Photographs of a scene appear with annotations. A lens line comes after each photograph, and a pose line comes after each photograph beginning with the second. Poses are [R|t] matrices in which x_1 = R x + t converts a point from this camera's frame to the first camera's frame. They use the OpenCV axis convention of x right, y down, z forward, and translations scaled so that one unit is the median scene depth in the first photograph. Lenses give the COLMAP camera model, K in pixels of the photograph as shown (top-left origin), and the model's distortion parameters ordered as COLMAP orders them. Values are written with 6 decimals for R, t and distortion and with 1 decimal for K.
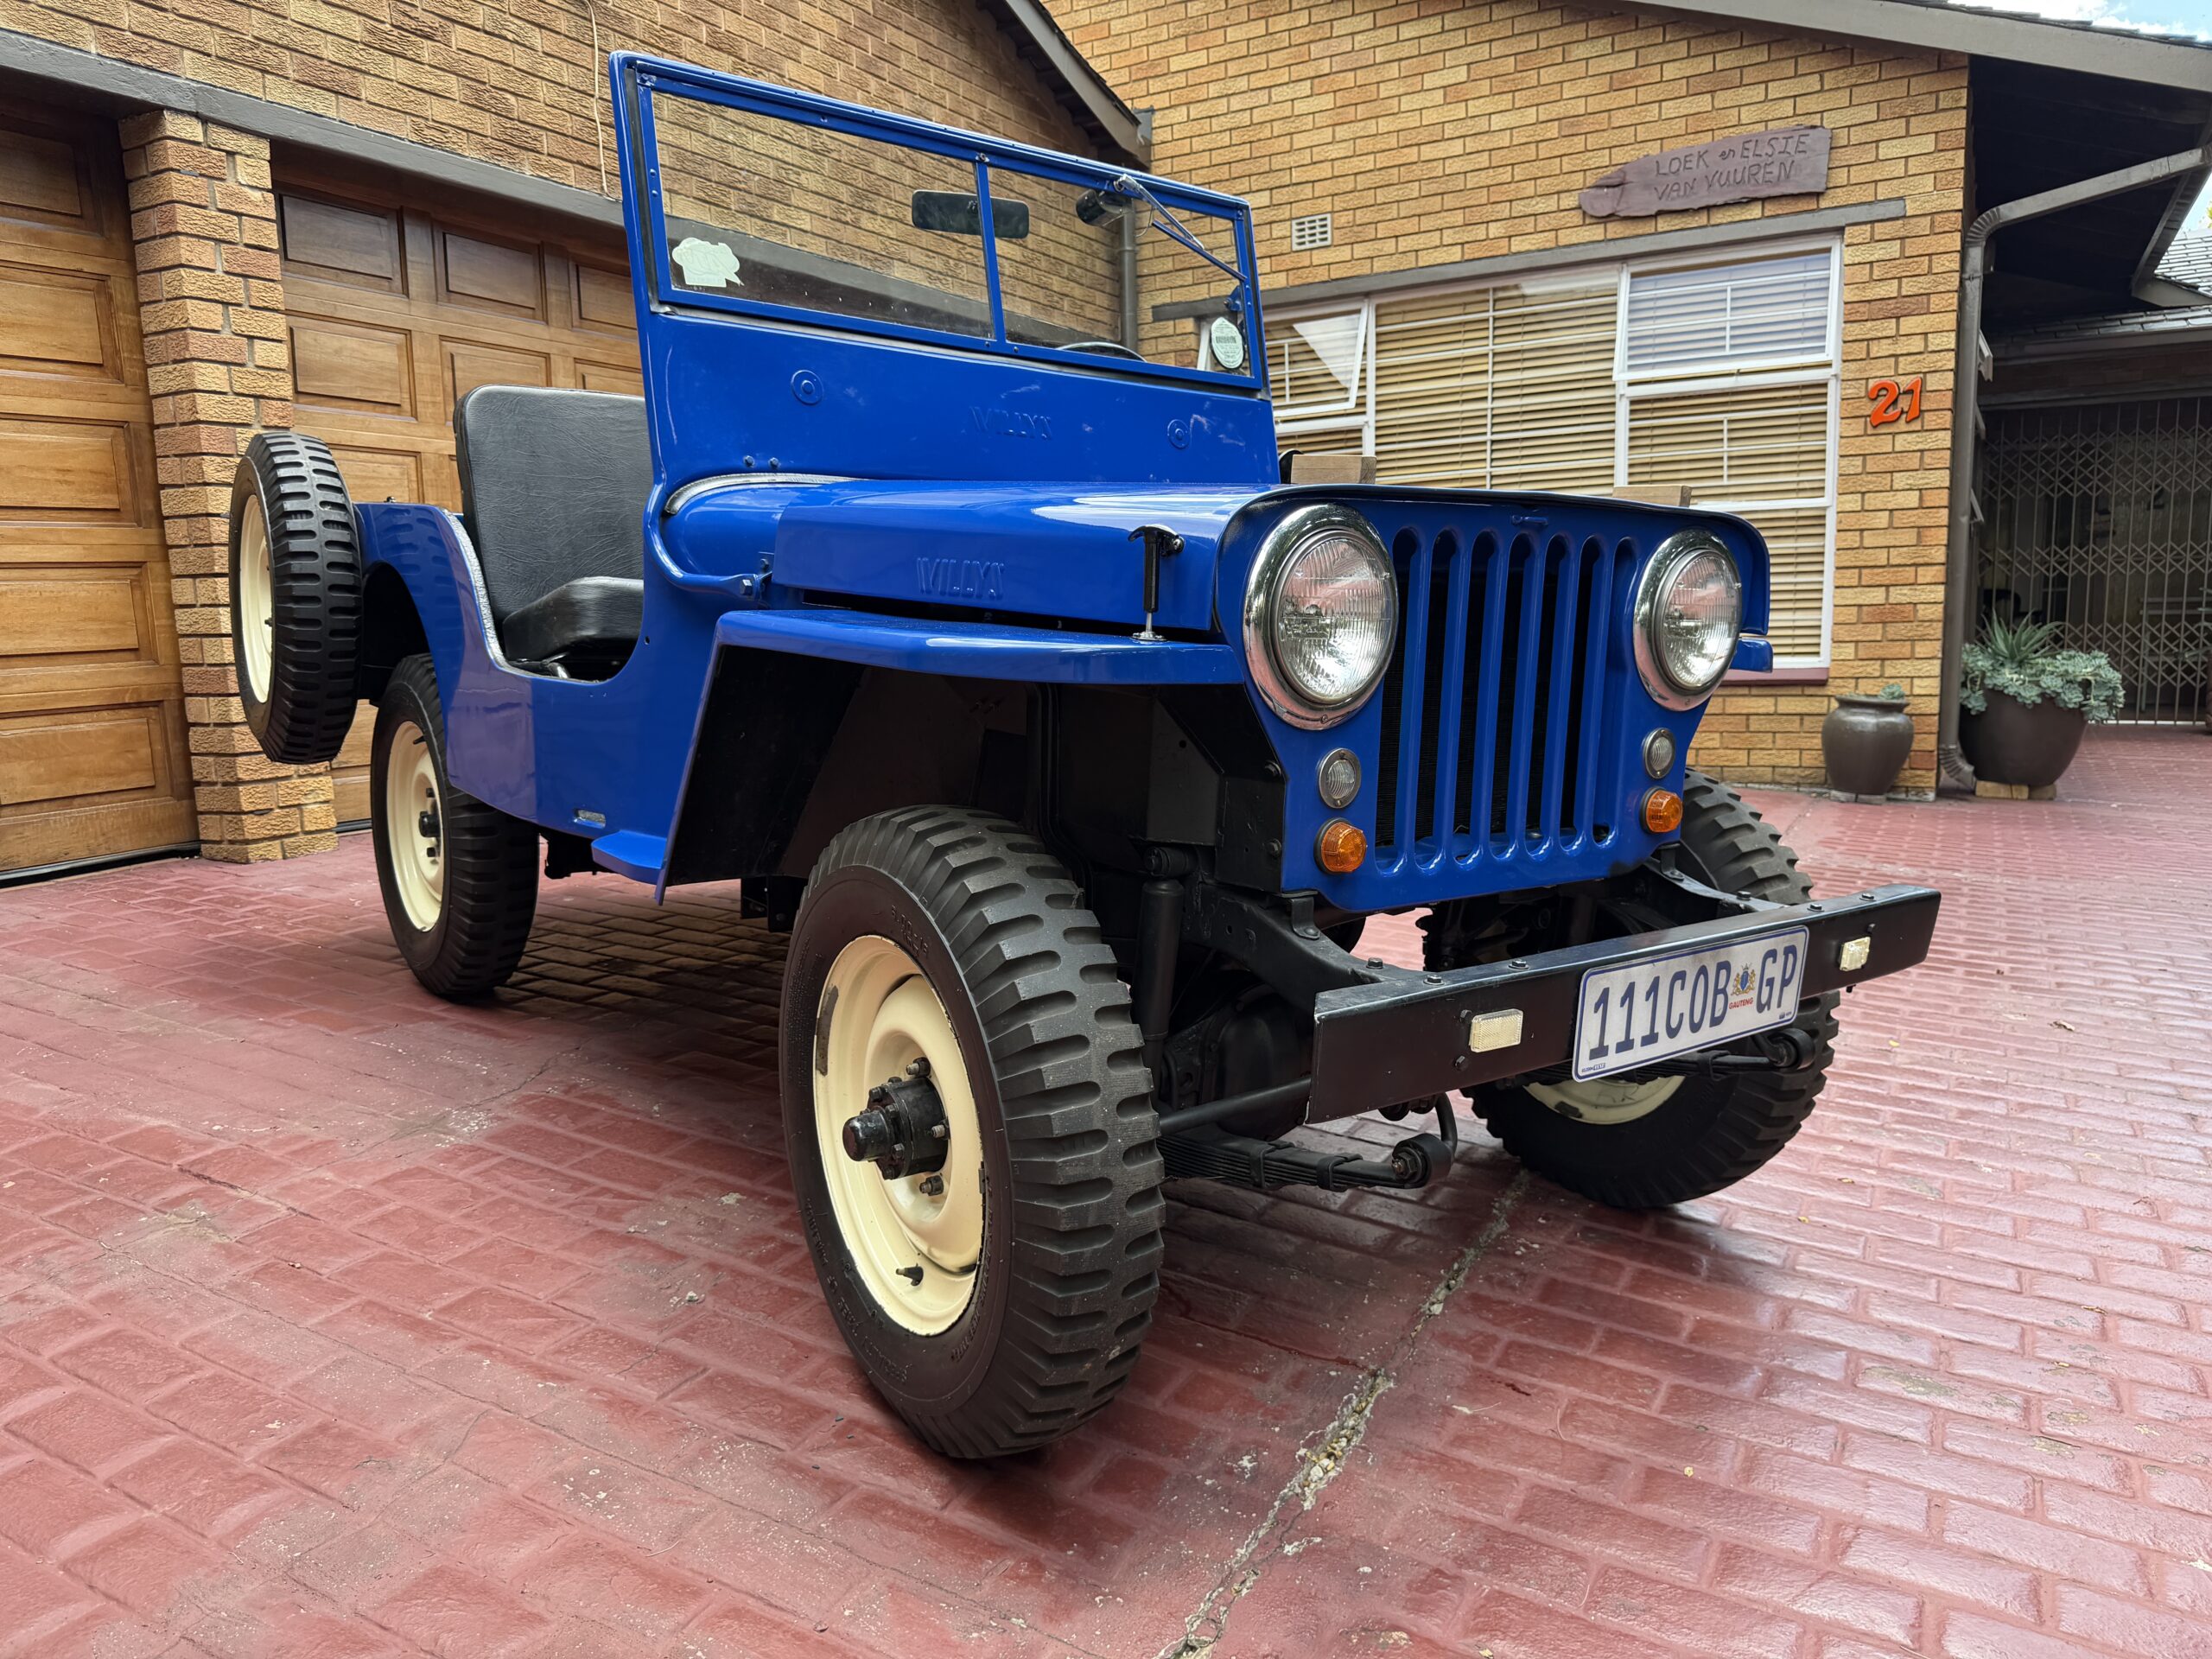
lens RADIAL K [[1574.8, 0, 1092.9], [0, 1574.8, 841.3], [0, 0, 1]] dist [0.030062, -0.046237]
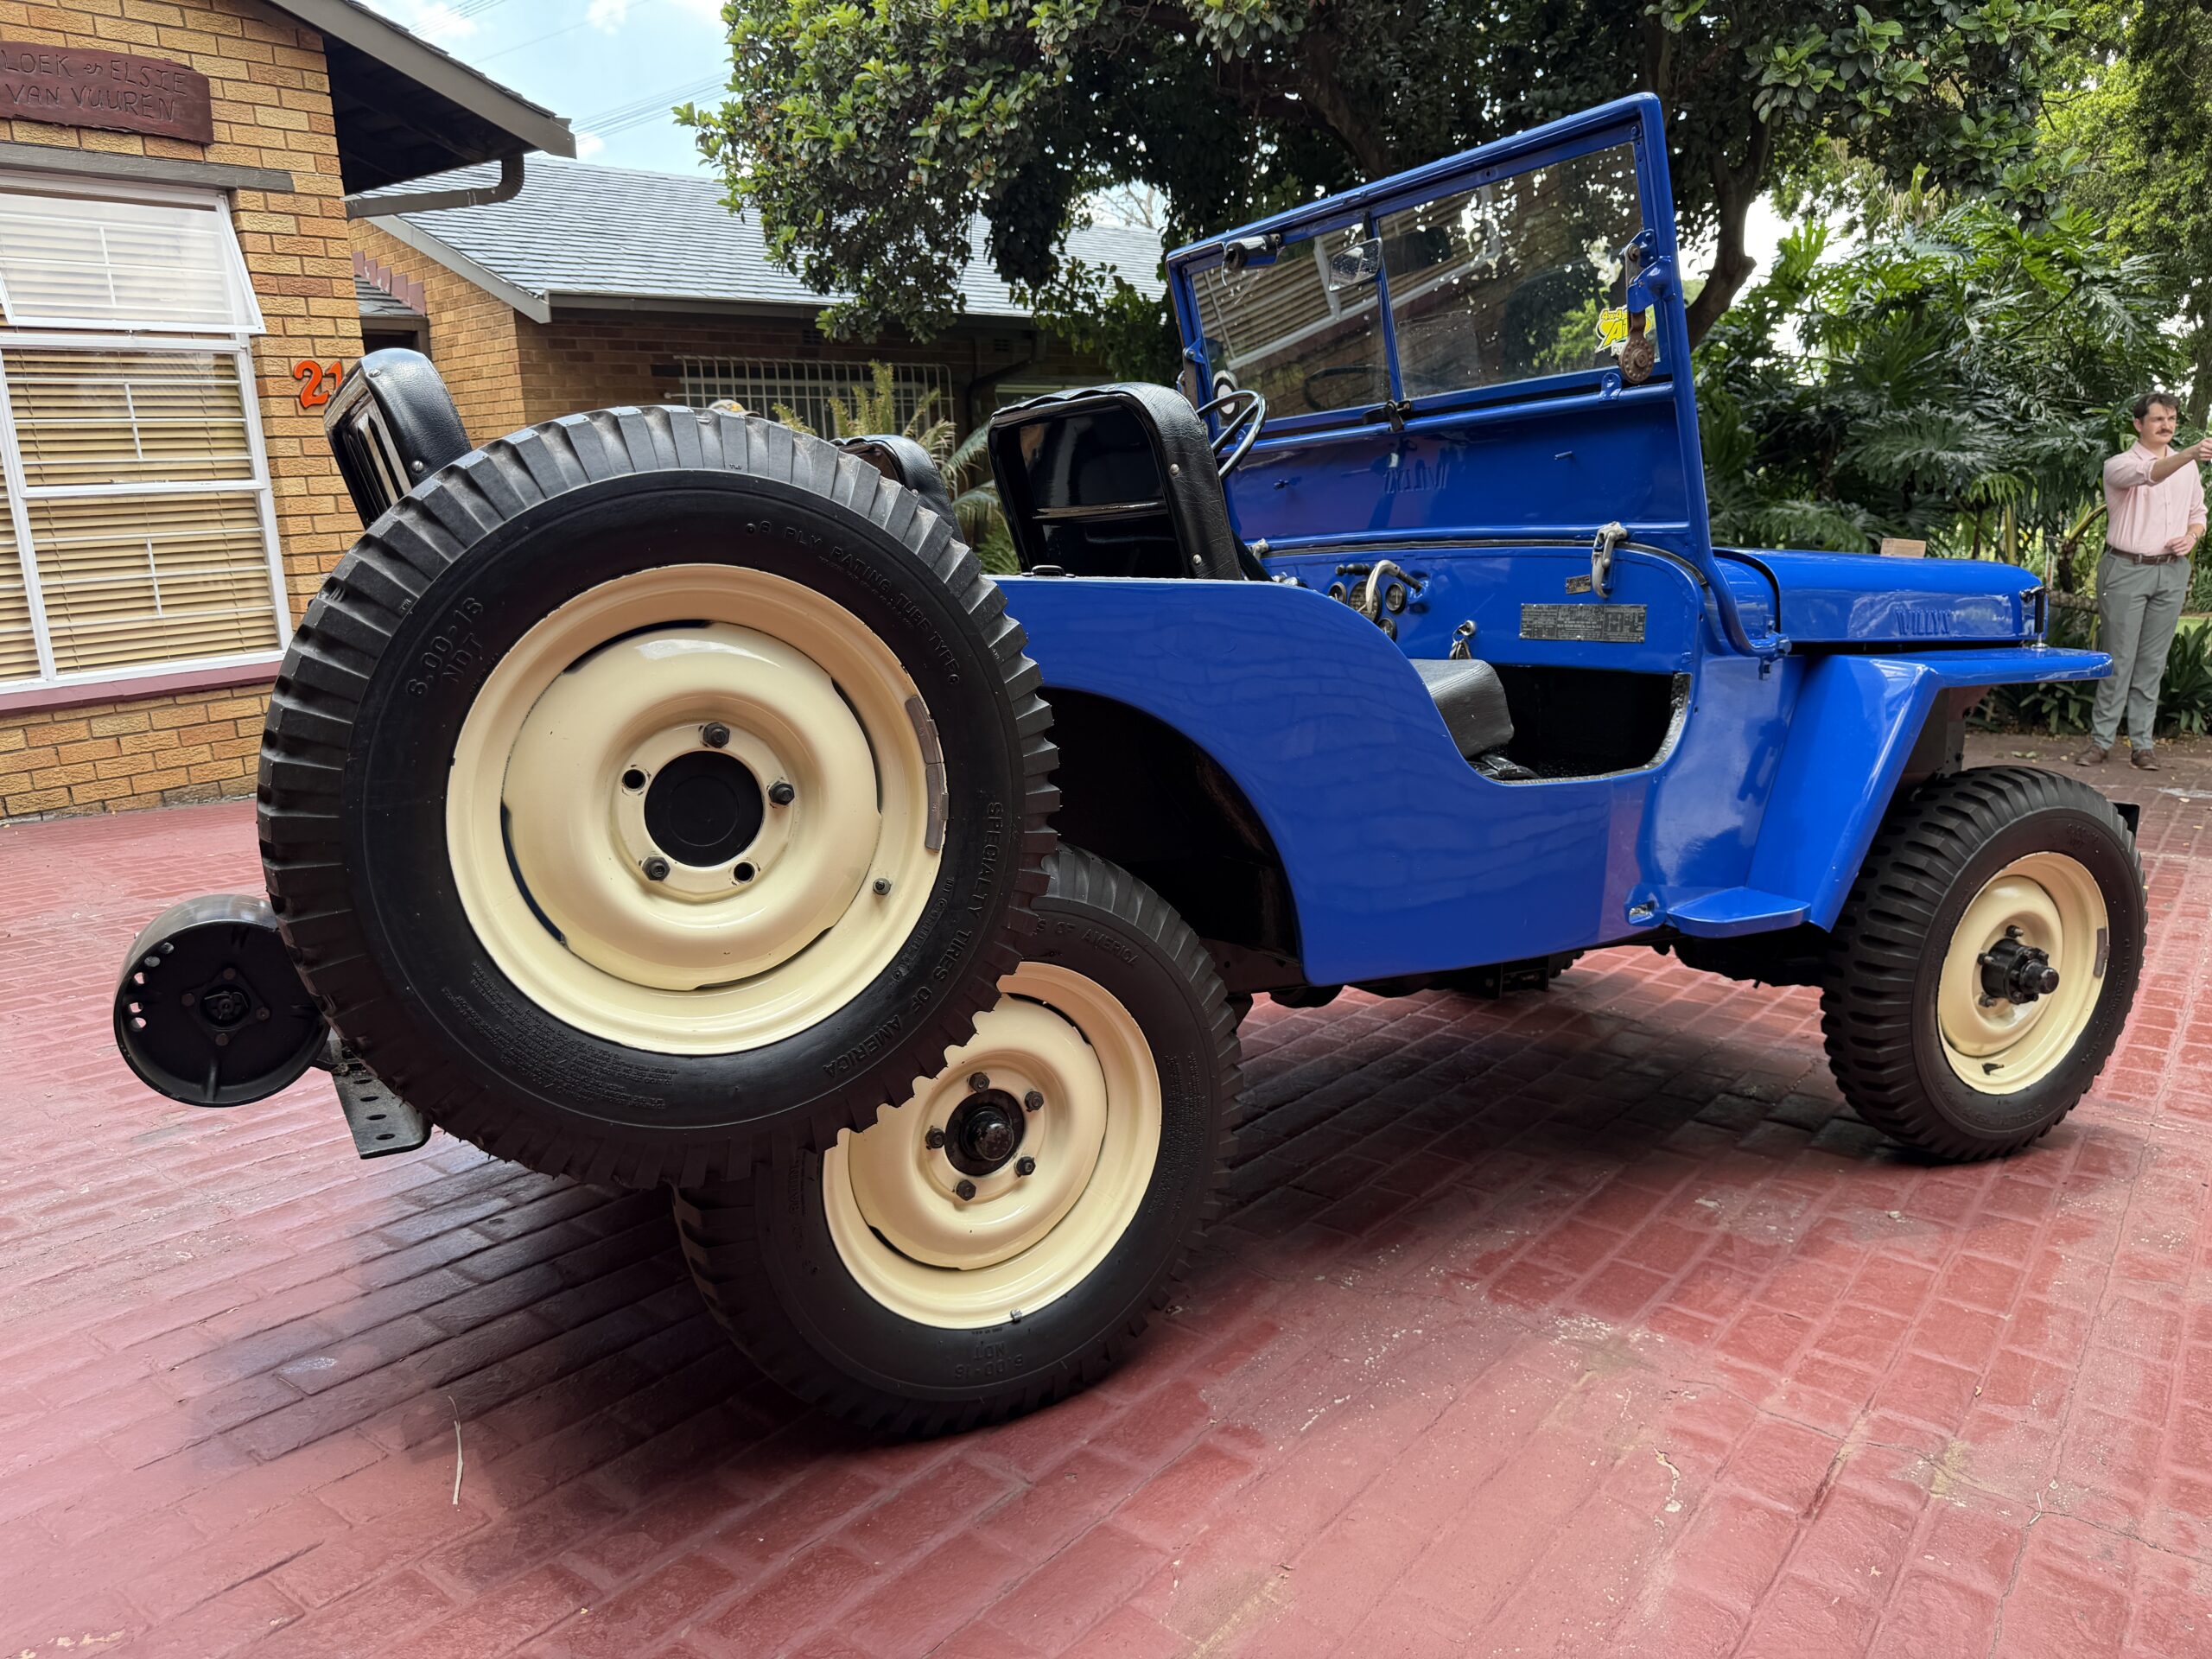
lens RADIAL K [[1574.8, 0, 1113.0], [0, 1574.8, 844.7], [0, 0, 1]] dist [0.030062, -0.046237]
pose [[0.139009, -0.207982, 0.968204, -0.405158], [0.173236, 0.967728, 0.183007, -0.089484], [-0.975021, 0.142288, 0.170553, 0.367937]]
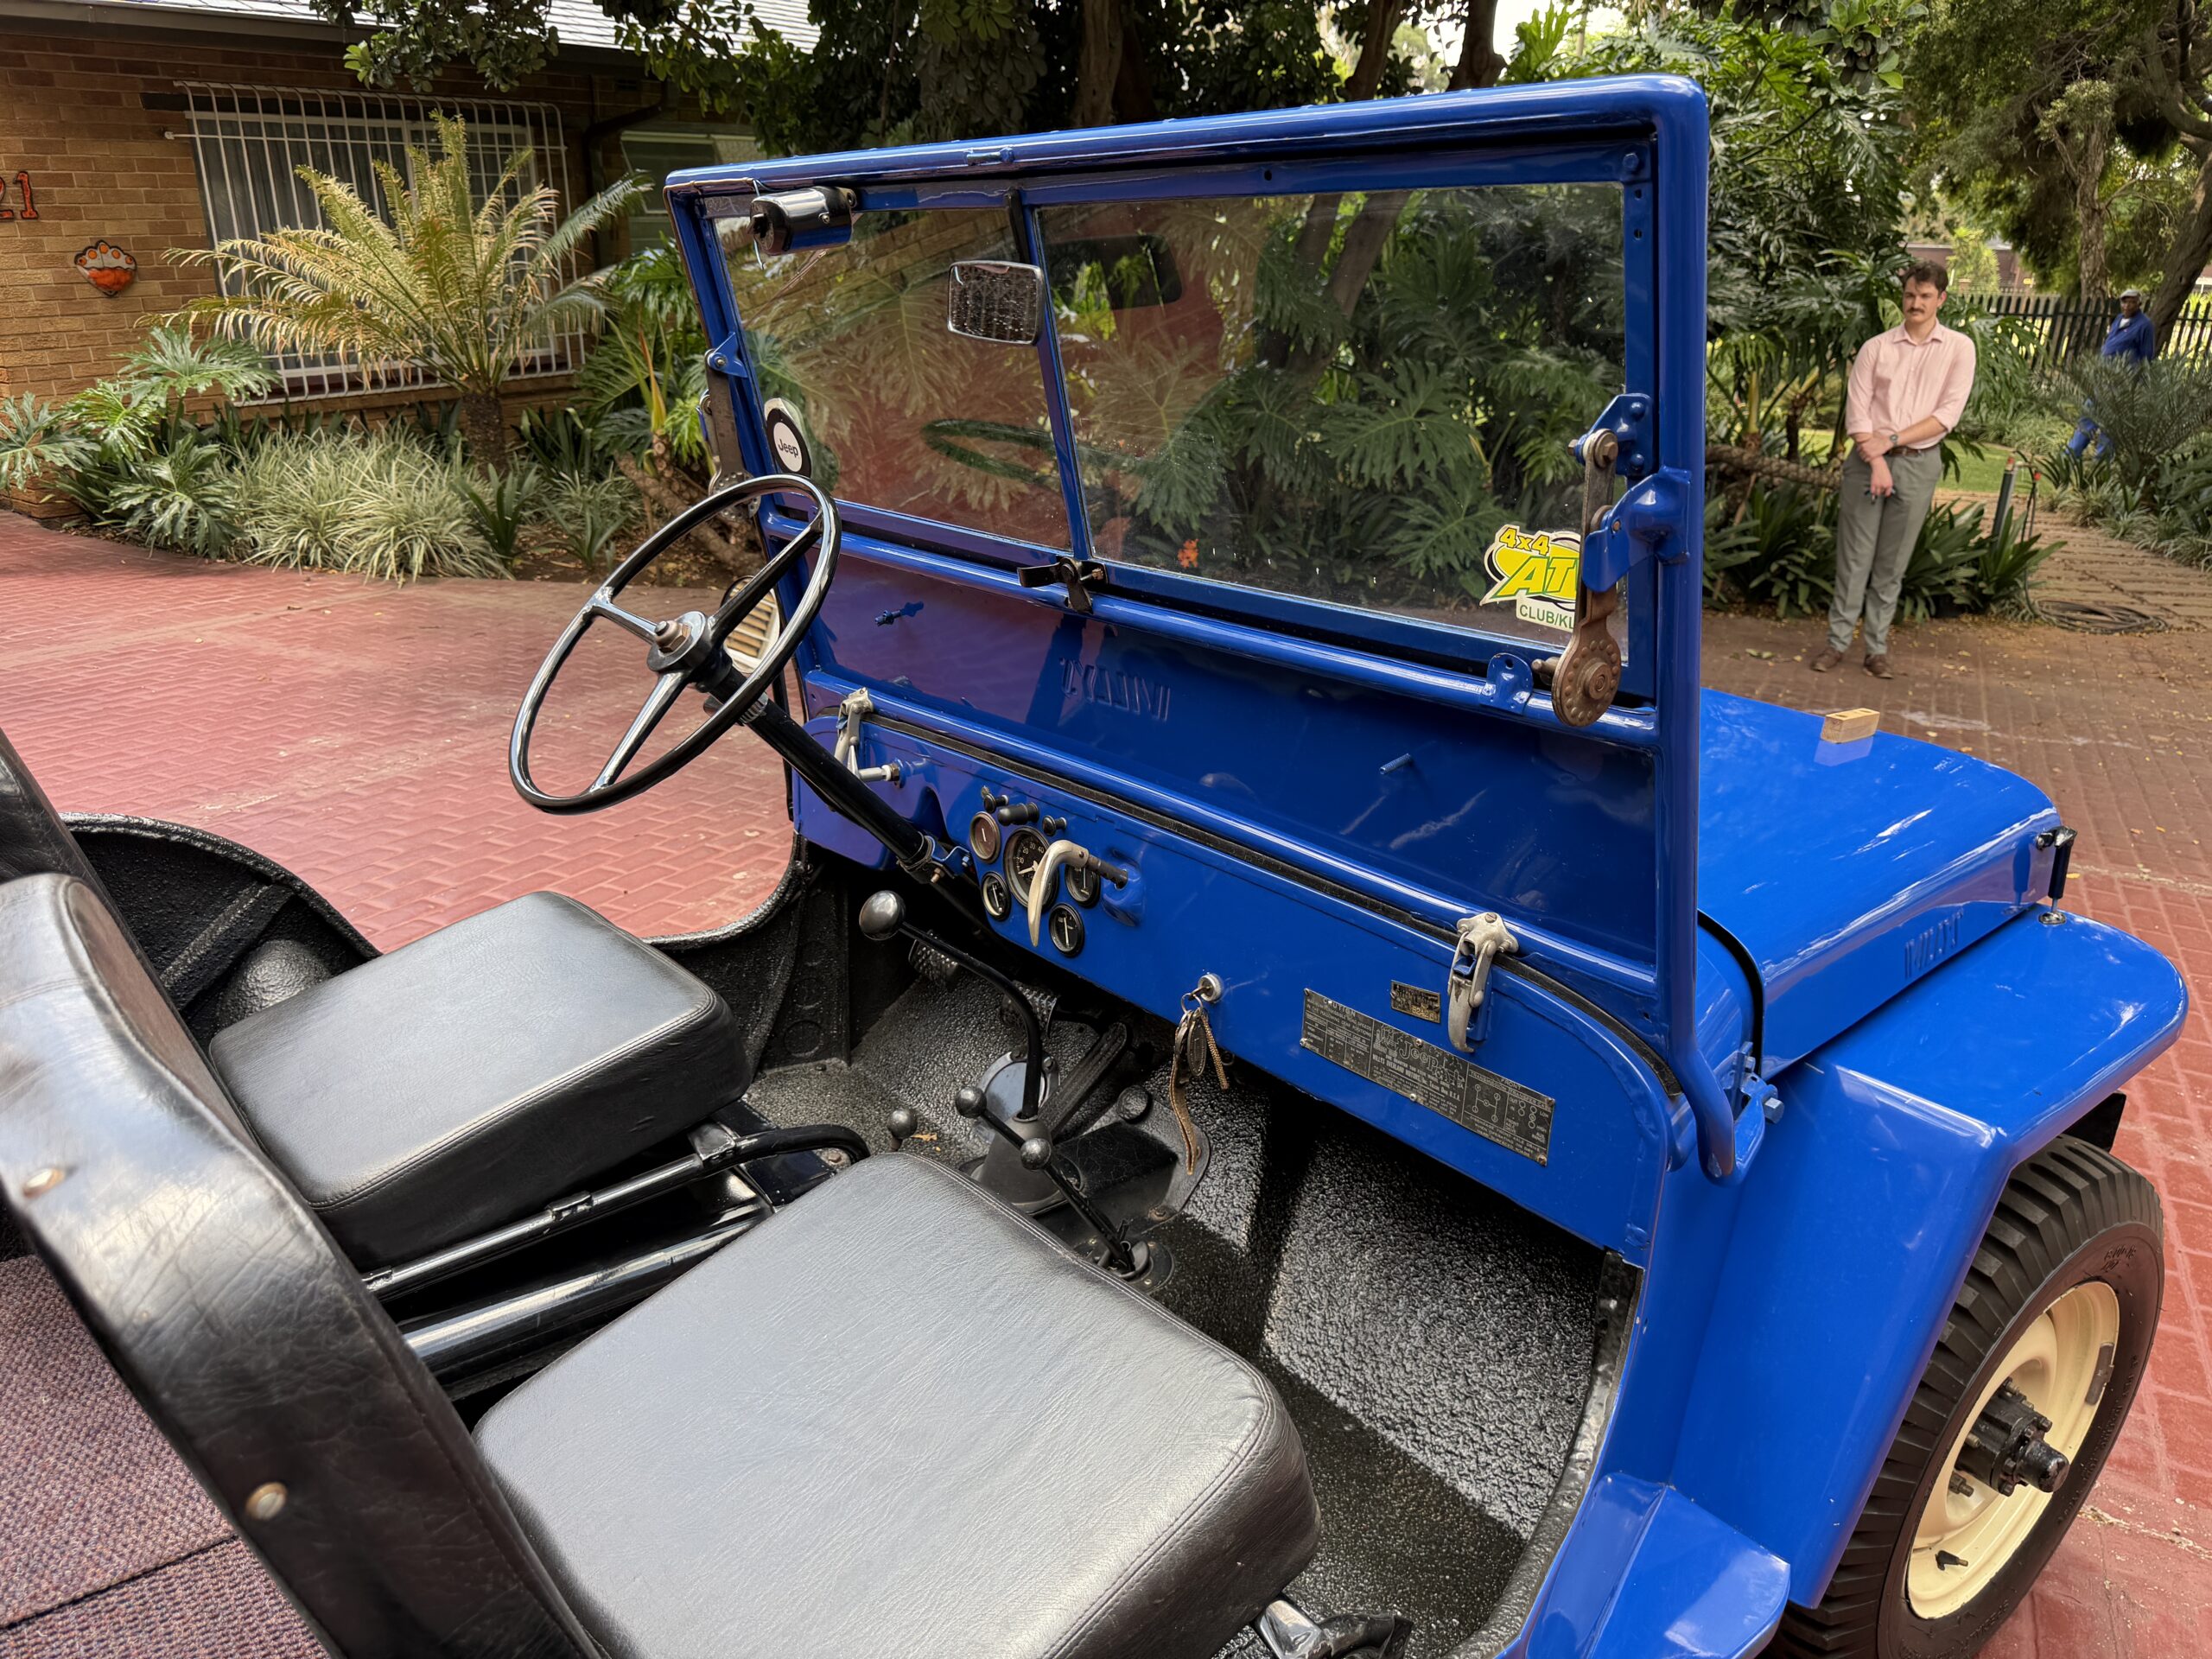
lens RADIAL K [[1574.8, 0, 1130.8], [0, 1574.8, 846.0], [0, 0, 1]] dist [0.030062, -0.046237]
pose [[-0.050580, -0.355498, 0.933308, -0.221218], [0.128287, 0.924449, 0.359076, -0.143733], [-0.990446, 0.137894, -0.001153, 0.351131]]
